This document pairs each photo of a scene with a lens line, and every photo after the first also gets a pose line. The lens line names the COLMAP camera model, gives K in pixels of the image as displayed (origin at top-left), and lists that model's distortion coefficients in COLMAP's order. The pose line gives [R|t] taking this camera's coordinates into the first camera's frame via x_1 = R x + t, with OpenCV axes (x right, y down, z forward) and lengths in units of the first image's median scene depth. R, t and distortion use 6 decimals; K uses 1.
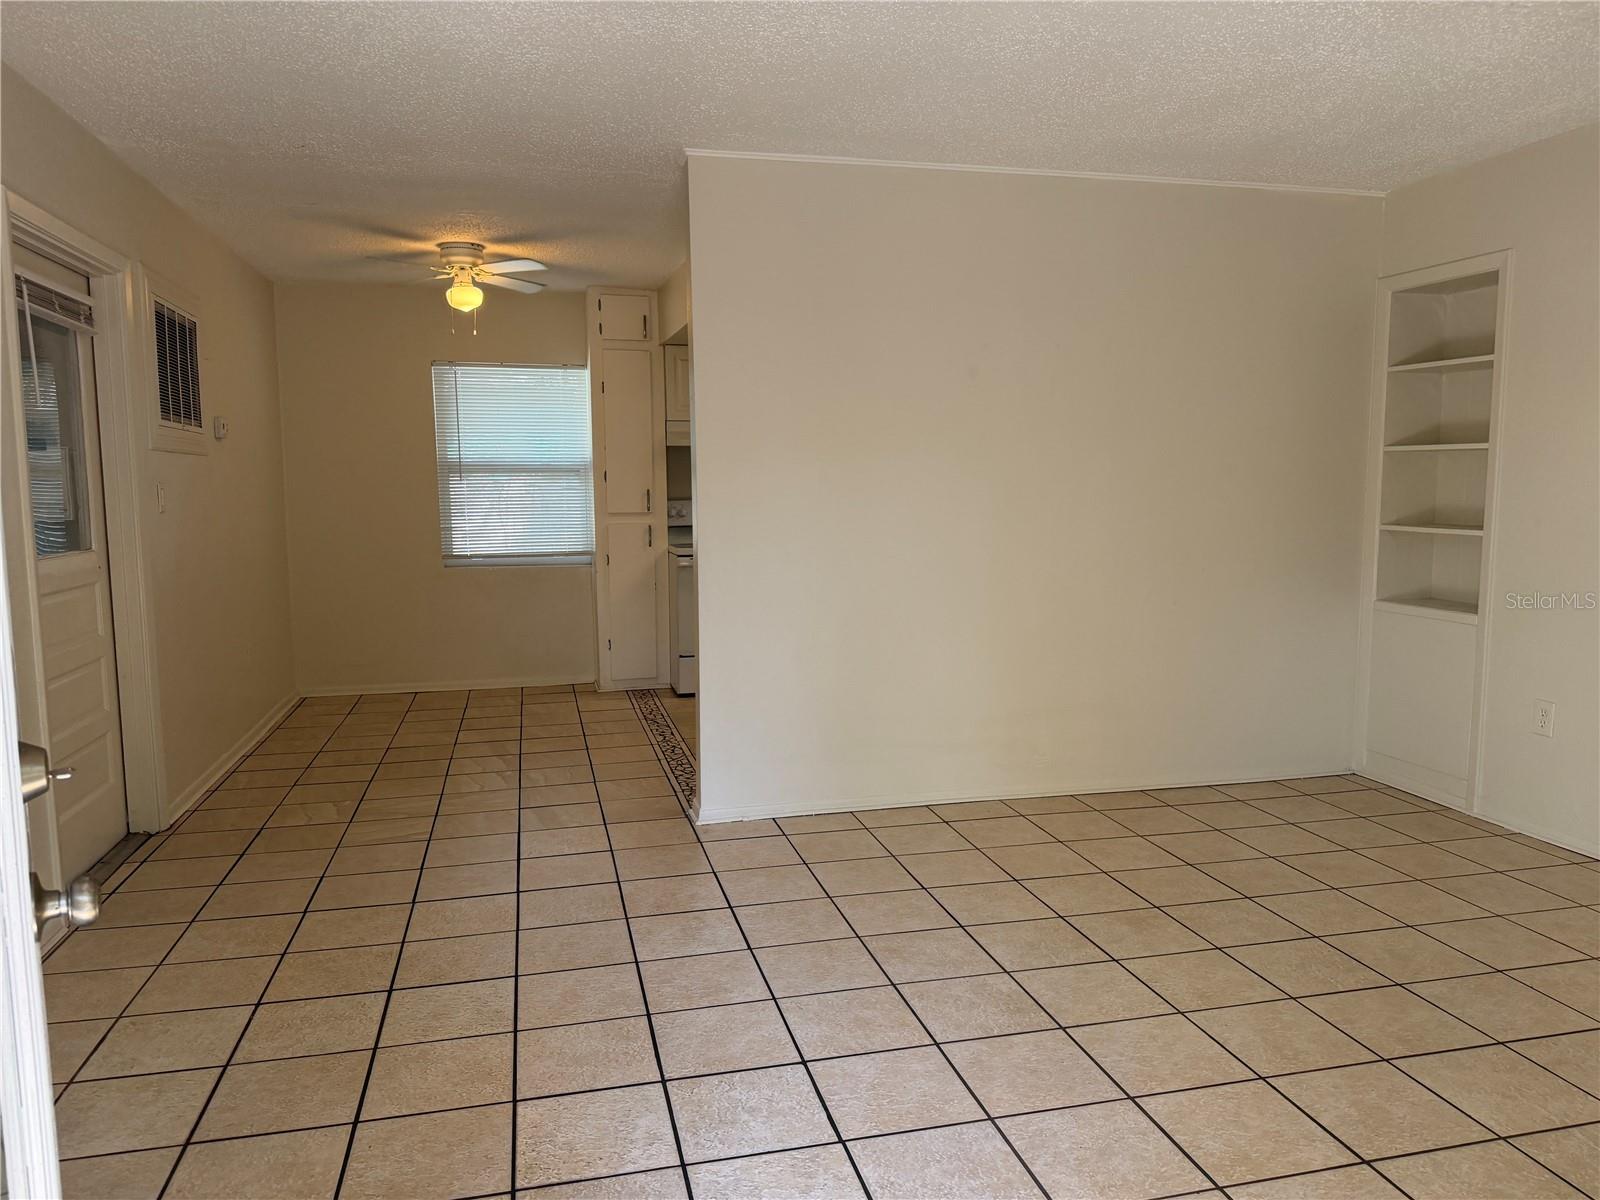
lens RADIAL K [[1142.8, 0, 798.6], [0, 1142.8, 603.1], [0, 0, 1]] dist [0.135258, -0.191512]
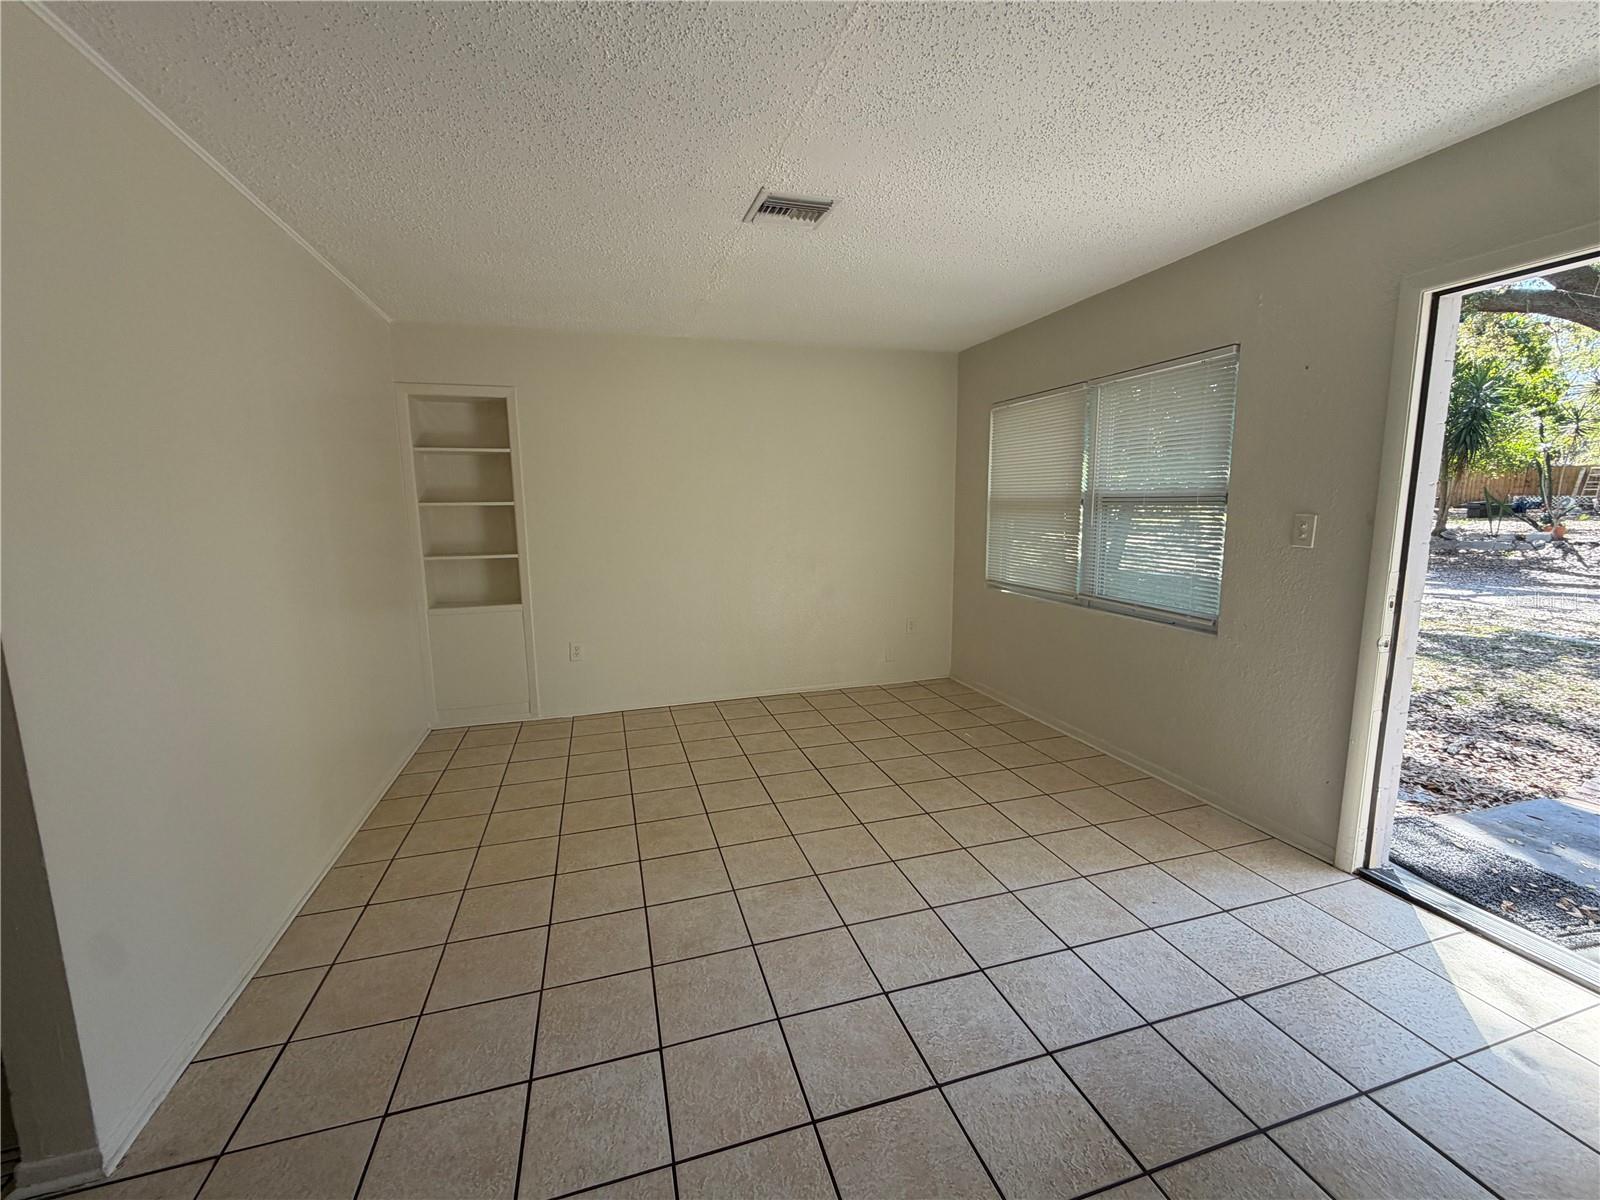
lens RADIAL K [[666.1, 0, 800.0], [0, 666.1, 600.0], [0, 0, 1]] dist [0.001604, 0.000185]
pose [[-0.055708, -0.139362, 0.988673, -0.392867], [0.121282, 0.981934, 0.145246, -0.087244], [-0.991054, 0.128000, -0.037800, 0.643545]]
